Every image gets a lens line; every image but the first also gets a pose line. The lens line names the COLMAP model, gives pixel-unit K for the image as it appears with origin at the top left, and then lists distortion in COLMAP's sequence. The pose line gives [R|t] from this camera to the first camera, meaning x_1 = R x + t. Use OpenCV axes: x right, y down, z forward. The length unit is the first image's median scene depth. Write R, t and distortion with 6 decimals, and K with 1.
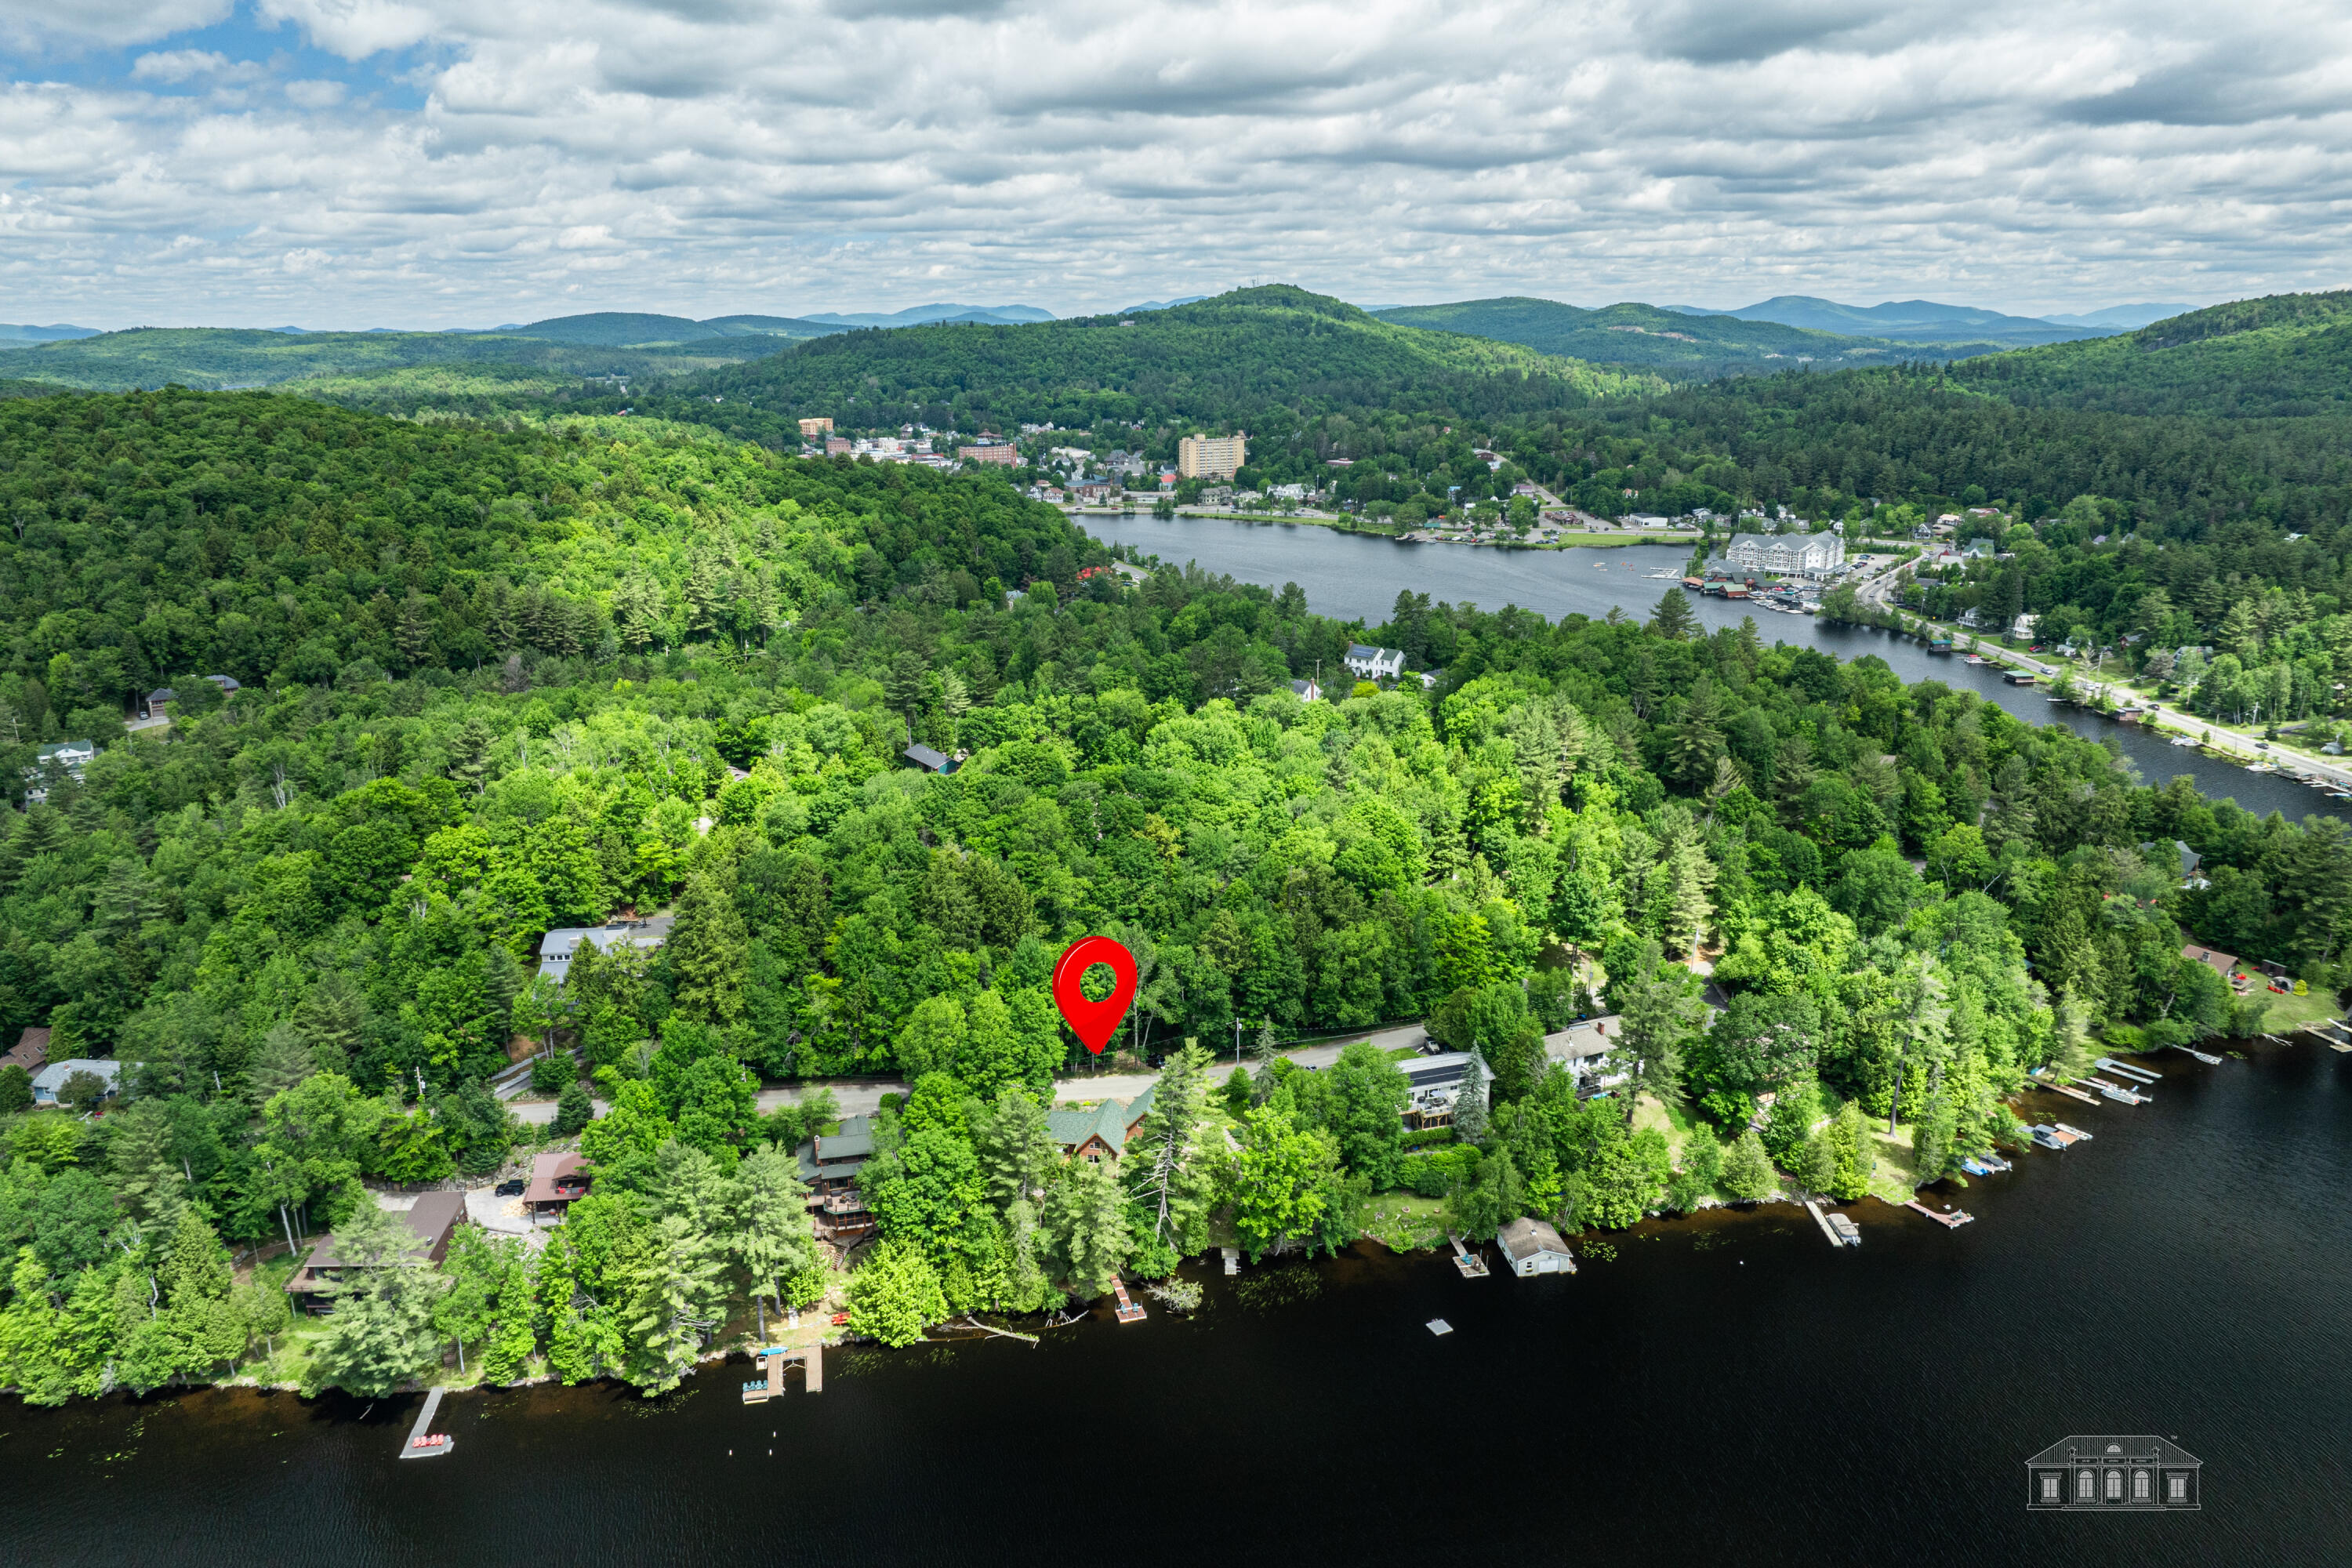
lens RADIAL K [[1650.0, 0, 1176.0], [0, 1650.0, 784.0], [0, 0, 1]] dist [-0.037779, -0.006003]
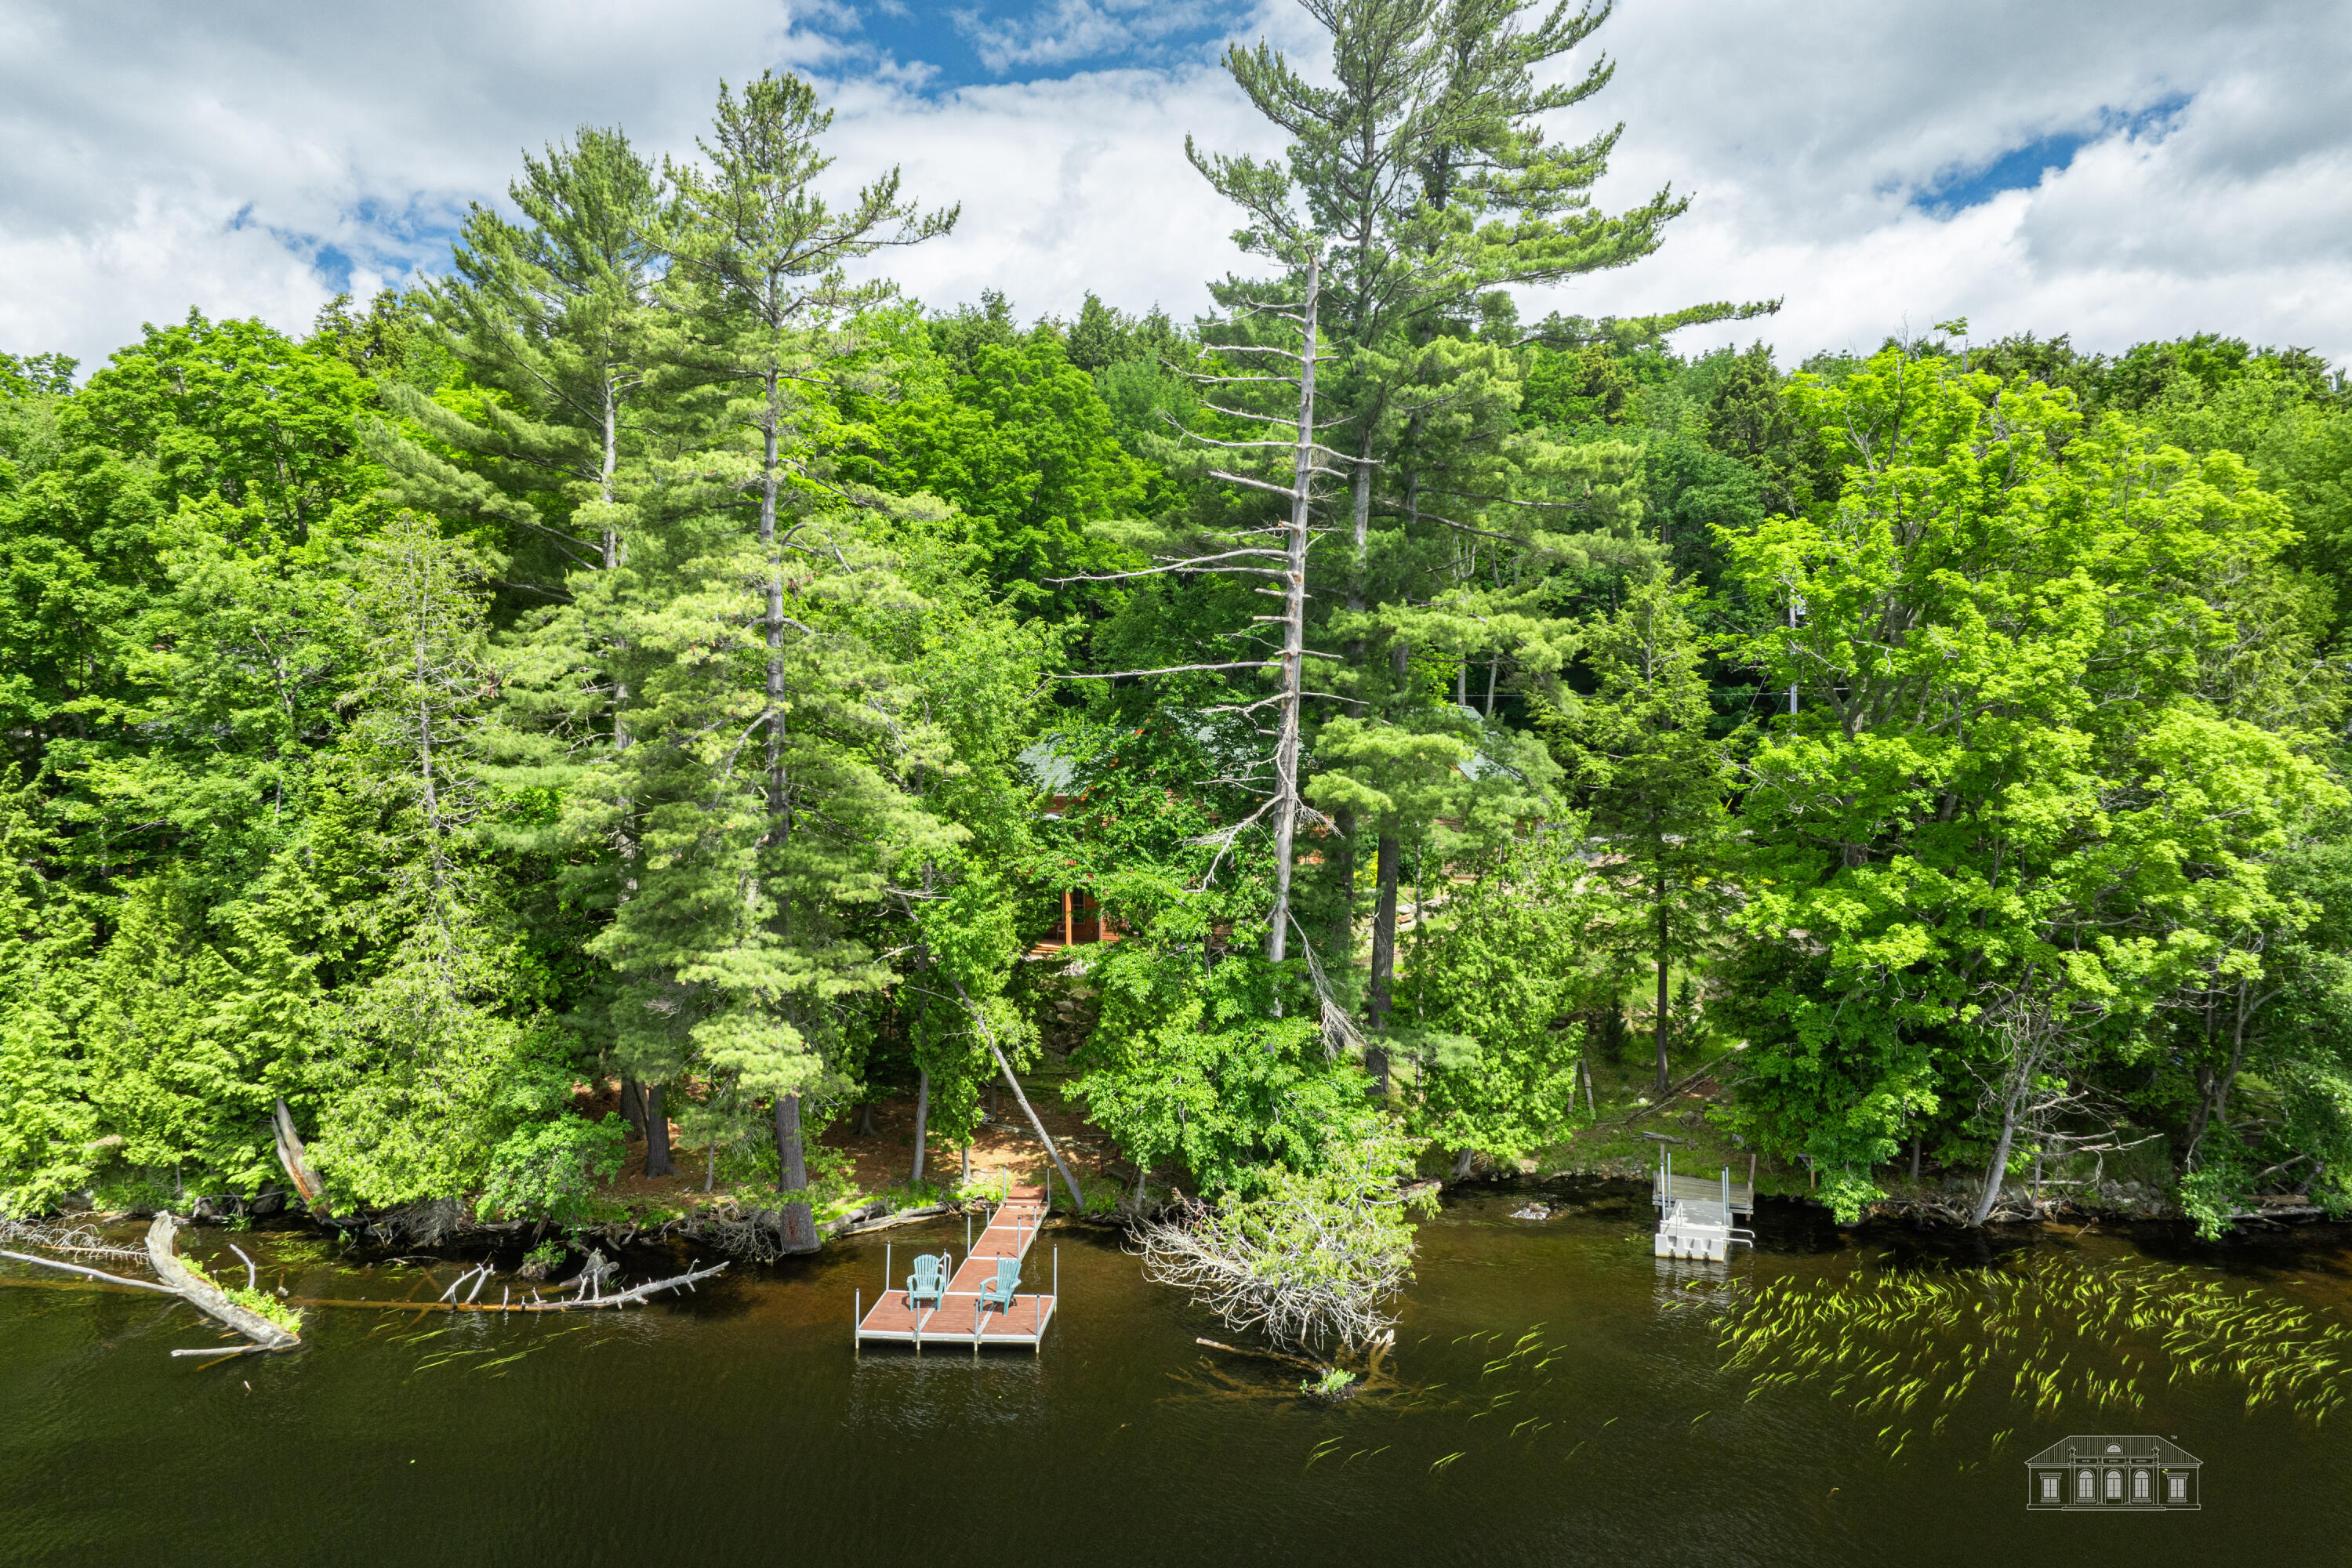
lens RADIAL K [[1650.0, 0, 1176.0], [0, 1650.0, 784.0], [0, 0, 1]] dist [-0.037779, -0.006003]
pose [[0.937983, 0.007147, -0.346609, 0.036856], [-0.095264, 0.966615, -0.237868, 0.264220], [0.333337, 0.256135, 0.907349, 0.732855]]
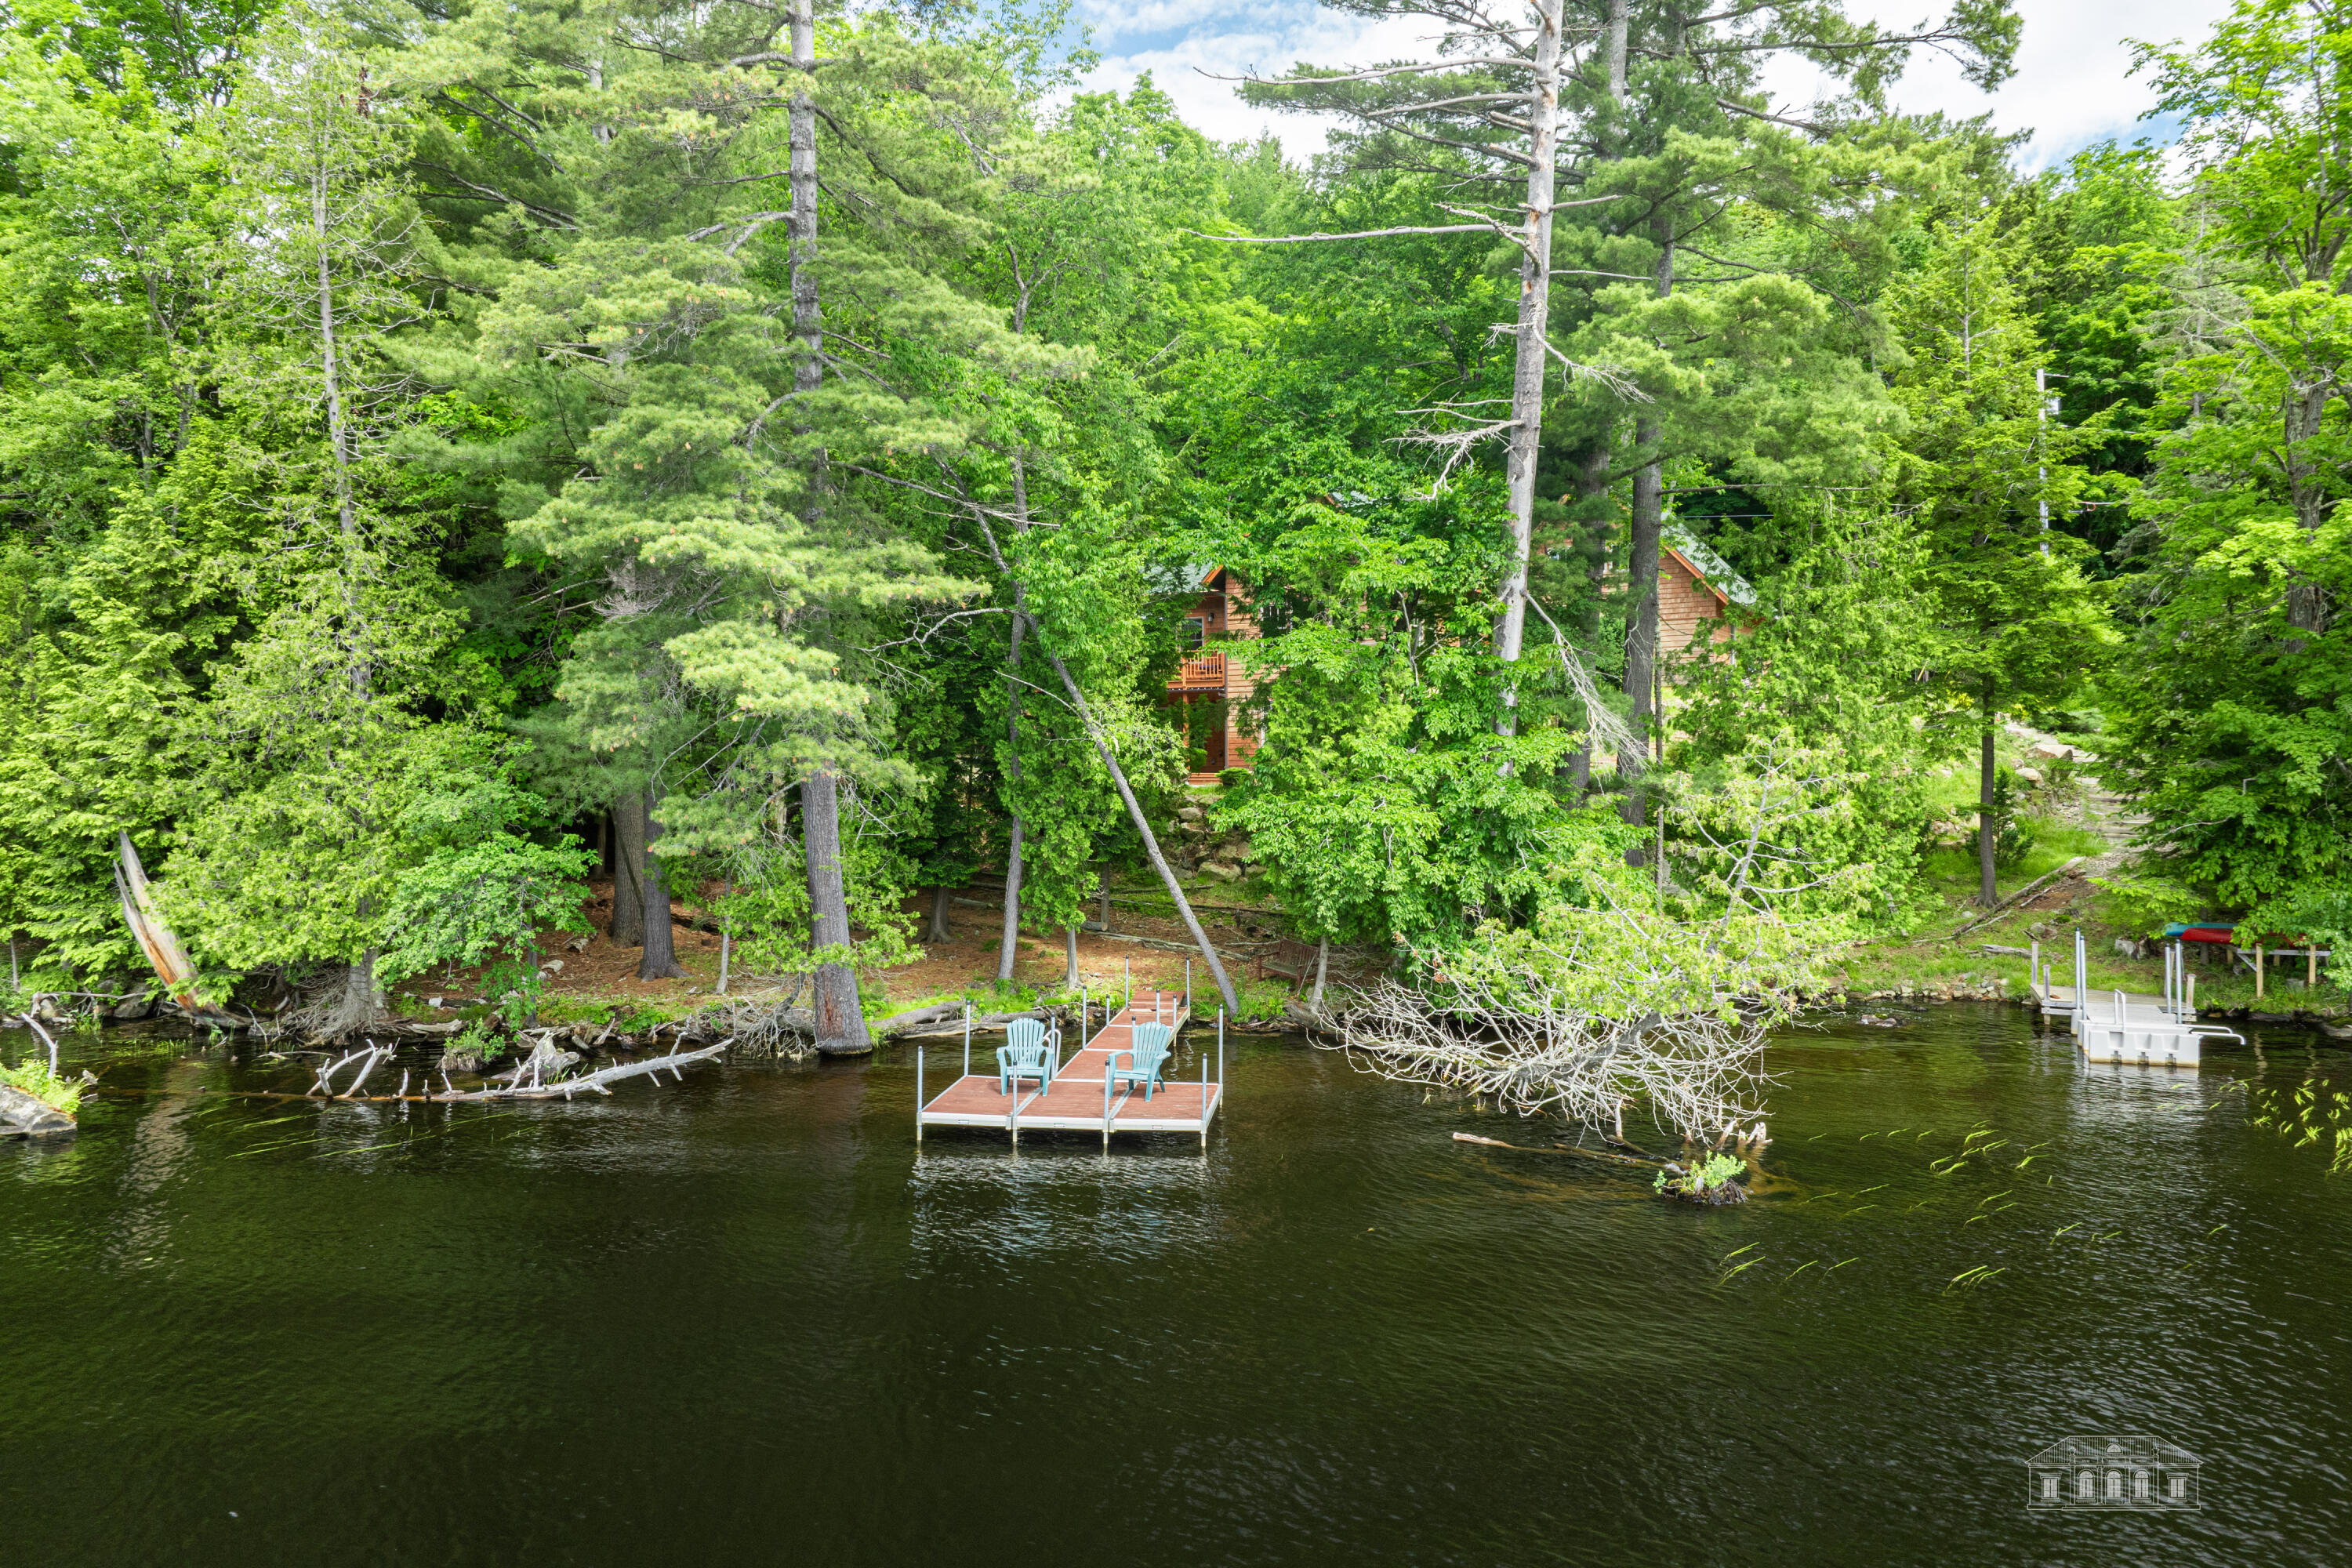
lens RADIAL K [[1640.8, 0, 1176.0], [0, 1640.8, 784.0], [0, 0, 1]] dist [-0.006920, -0.042408]
pose [[0.922910, 0.010103, -0.384882, 0.013796], [-0.106417, 0.967406, -0.229783, 0.278154], [0.370016, 0.253028, 0.893905, 0.776755]]
